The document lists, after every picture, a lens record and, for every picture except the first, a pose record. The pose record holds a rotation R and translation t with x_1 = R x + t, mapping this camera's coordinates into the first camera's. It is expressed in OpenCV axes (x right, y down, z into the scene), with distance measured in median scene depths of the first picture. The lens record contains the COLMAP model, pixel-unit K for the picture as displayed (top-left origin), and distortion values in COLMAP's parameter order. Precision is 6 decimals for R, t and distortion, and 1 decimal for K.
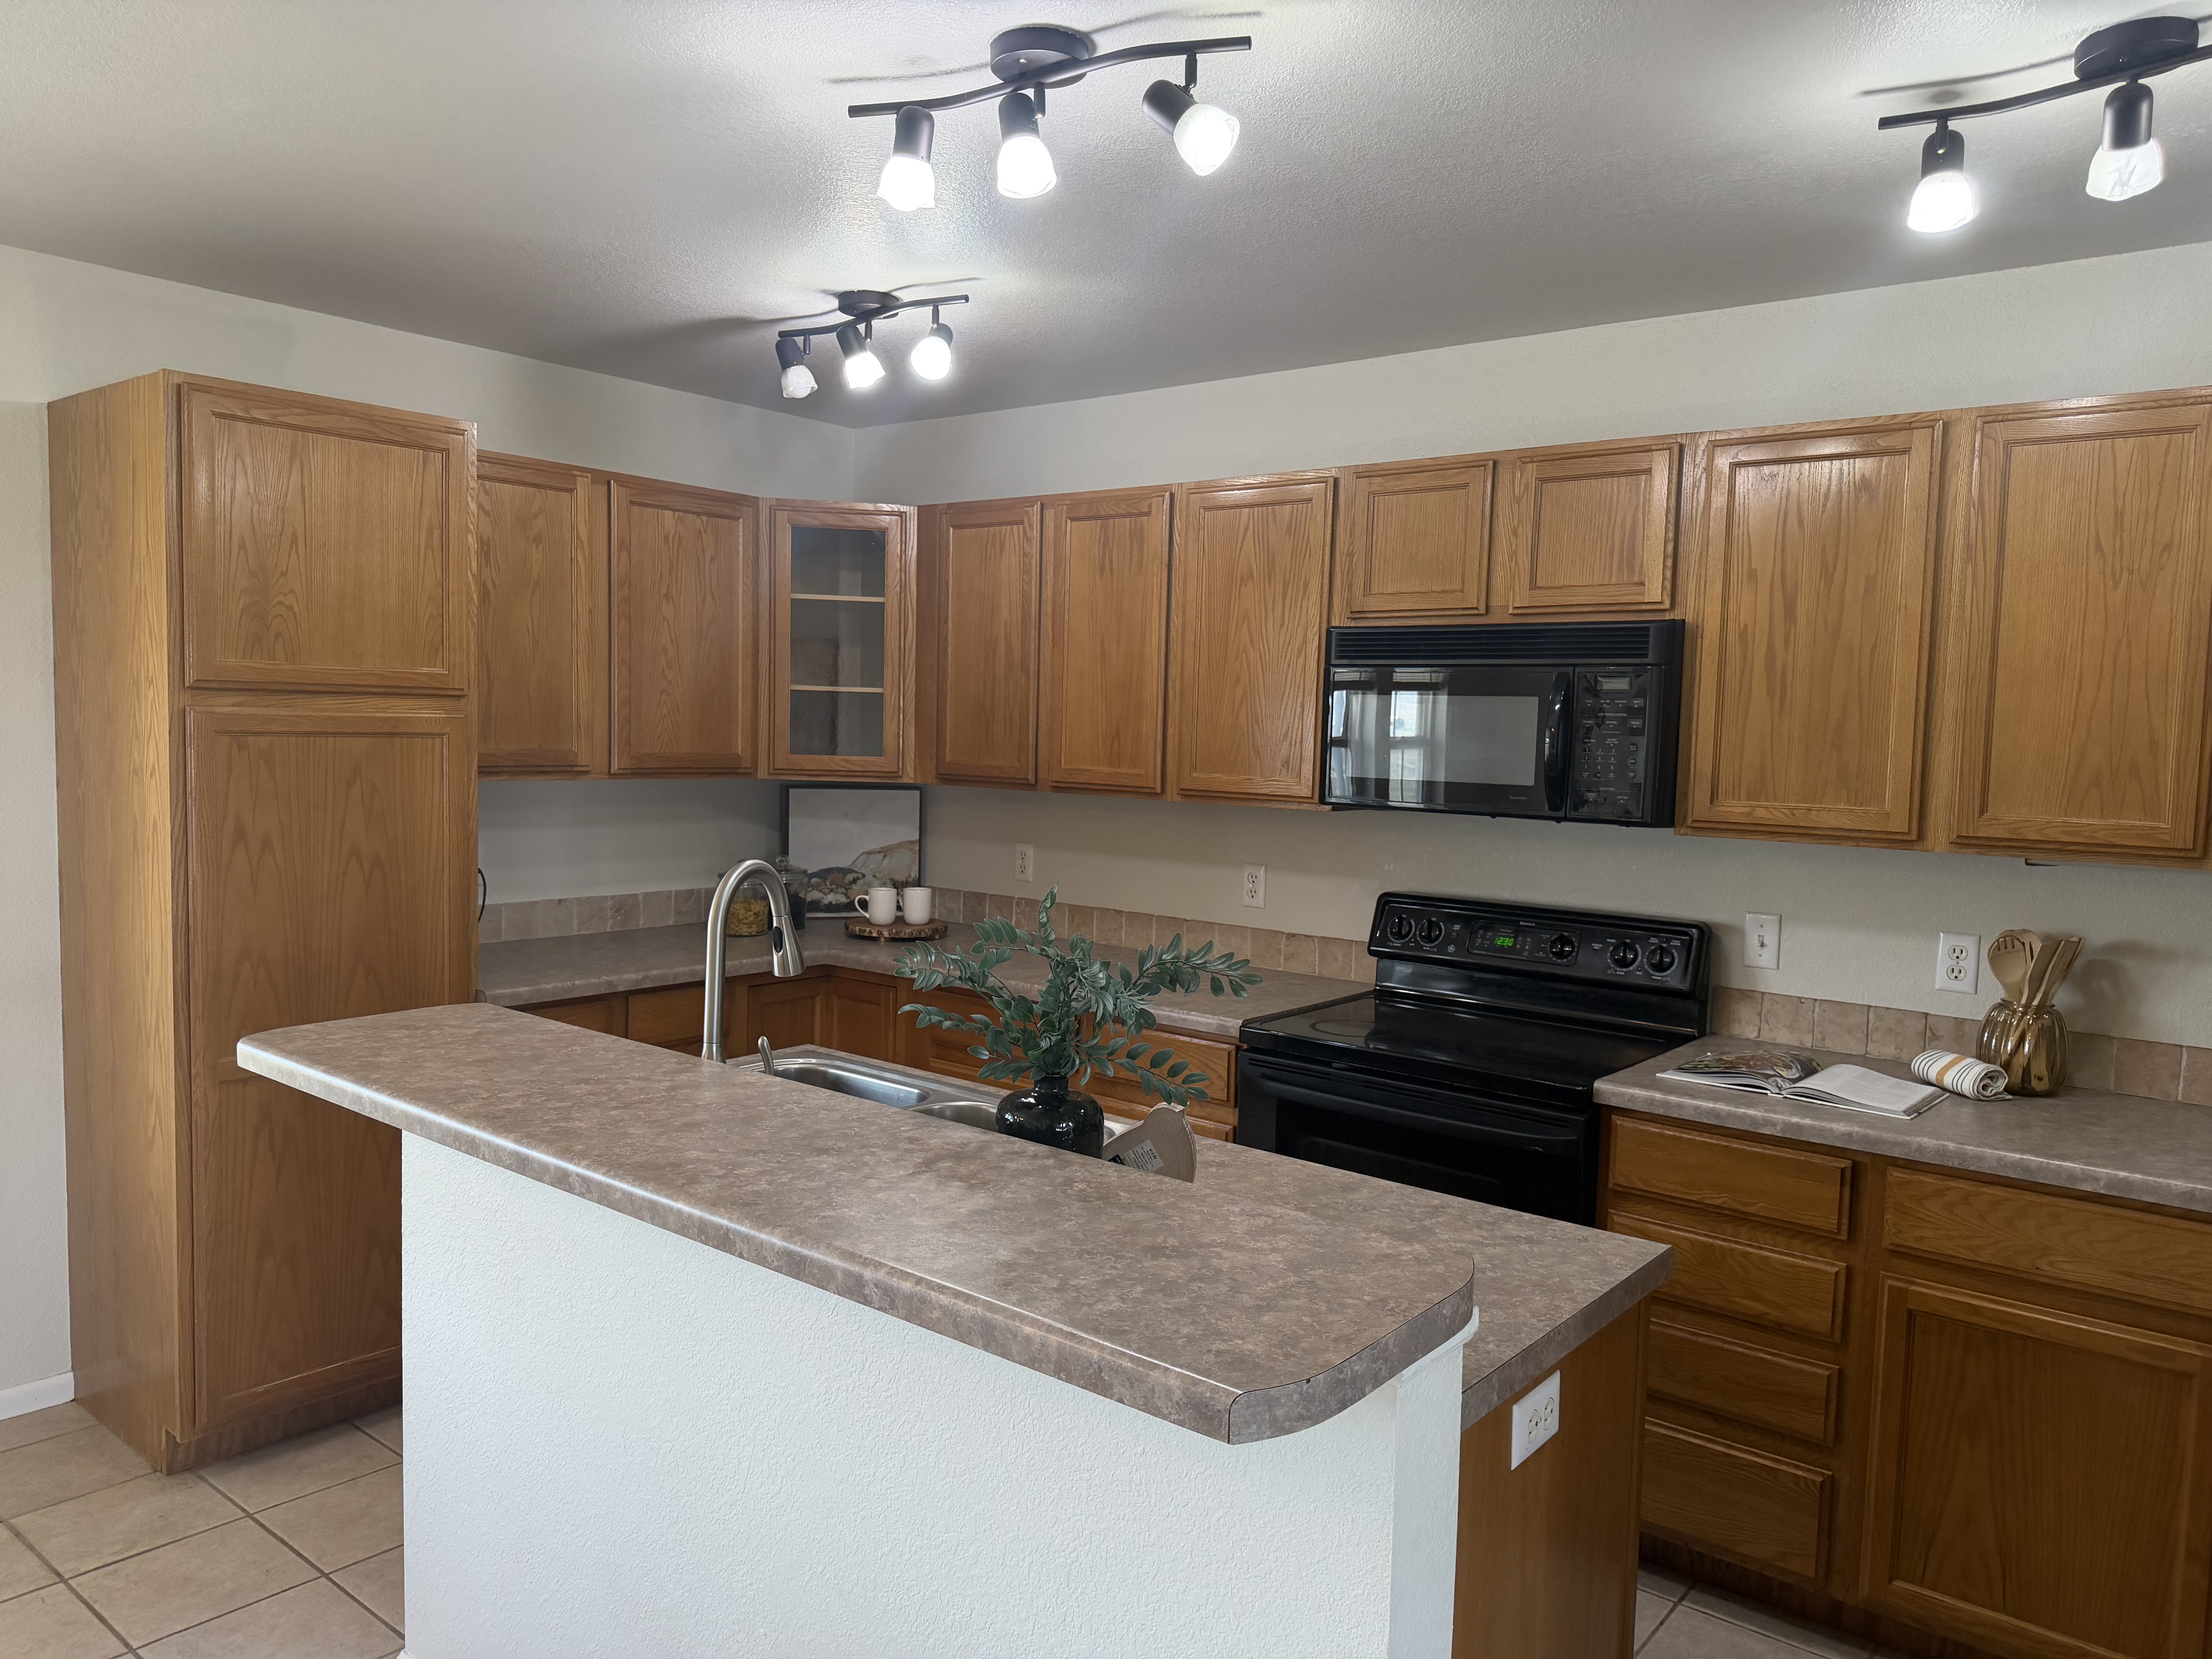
lens RADIAL K [[1558.0, 0, 1106.0], [0, 1558.0, 829.5], [0, 0, 1]] dist [0.093671, -0.107830]
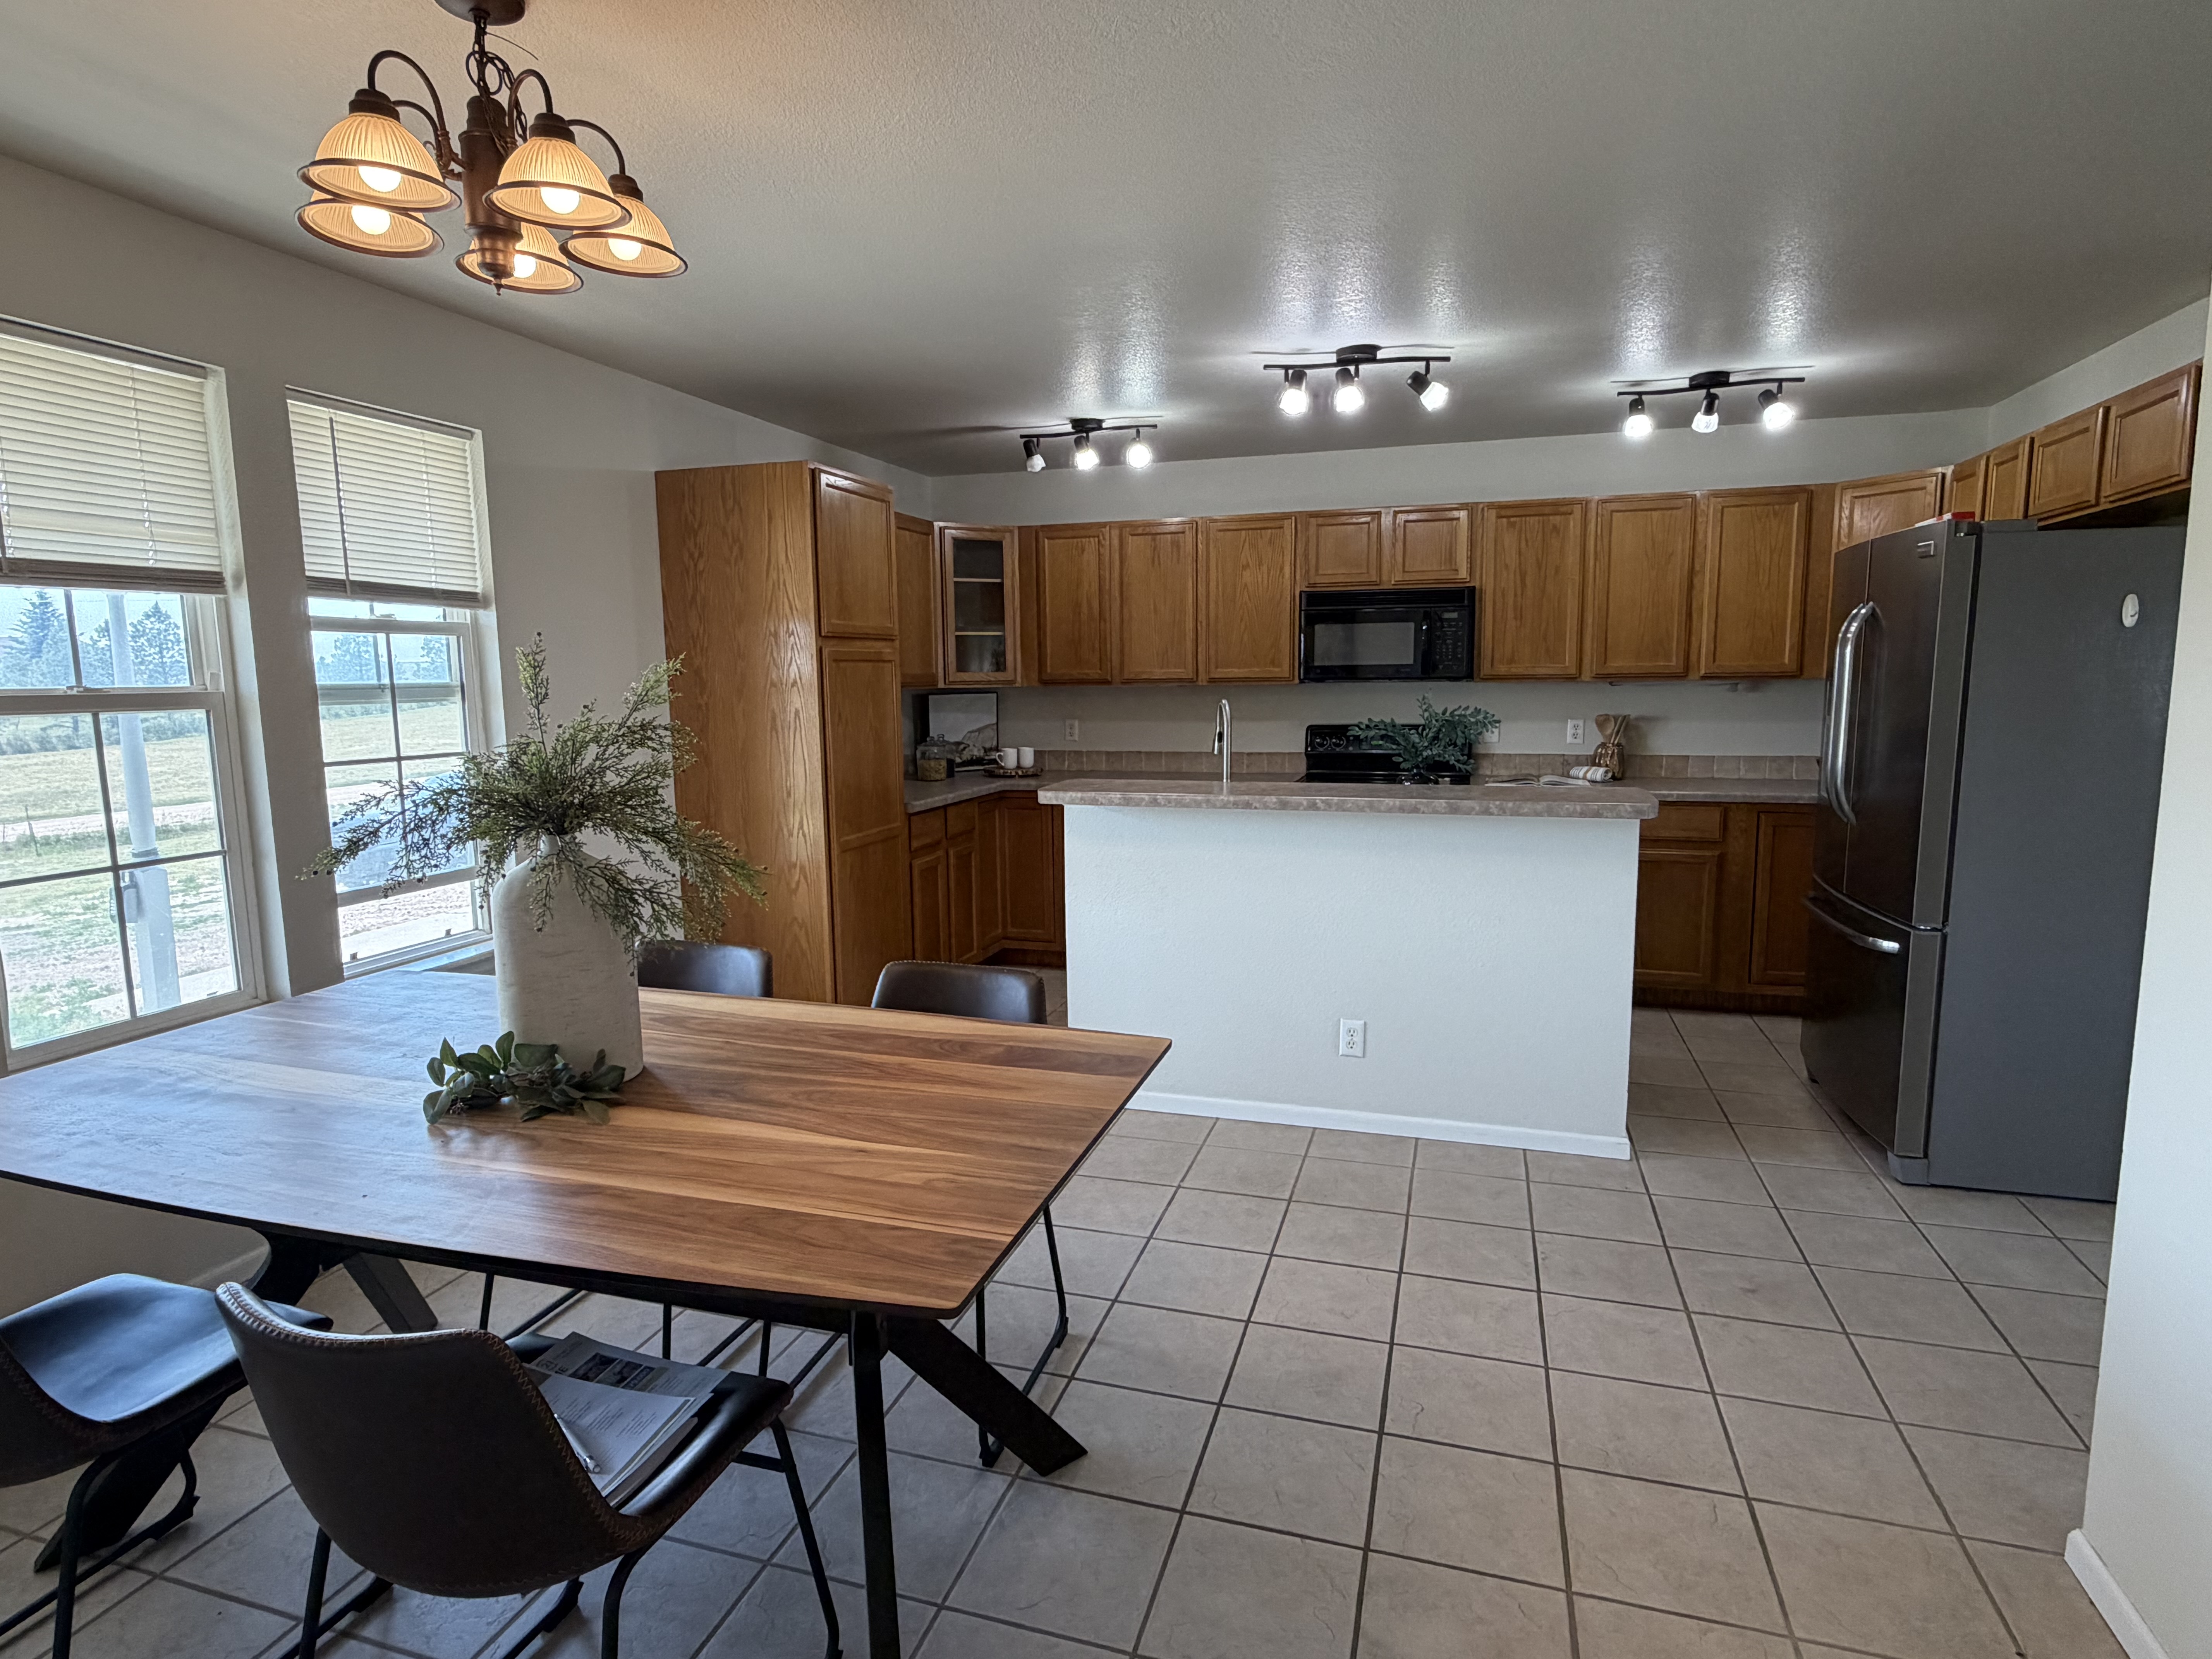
lens RADIAL K [[1176.5, 0, 1106.0], [0, 1176.5, 829.5], [0, 0, 1]] dist [-0.003356, 0.000049]
pose [[0.930908, -0.088251, 0.354431, -0.745392], [0.064518, 0.994844, 0.078254, 0.046583], [-0.359510, -0.049980, 0.931802, -0.386102]]
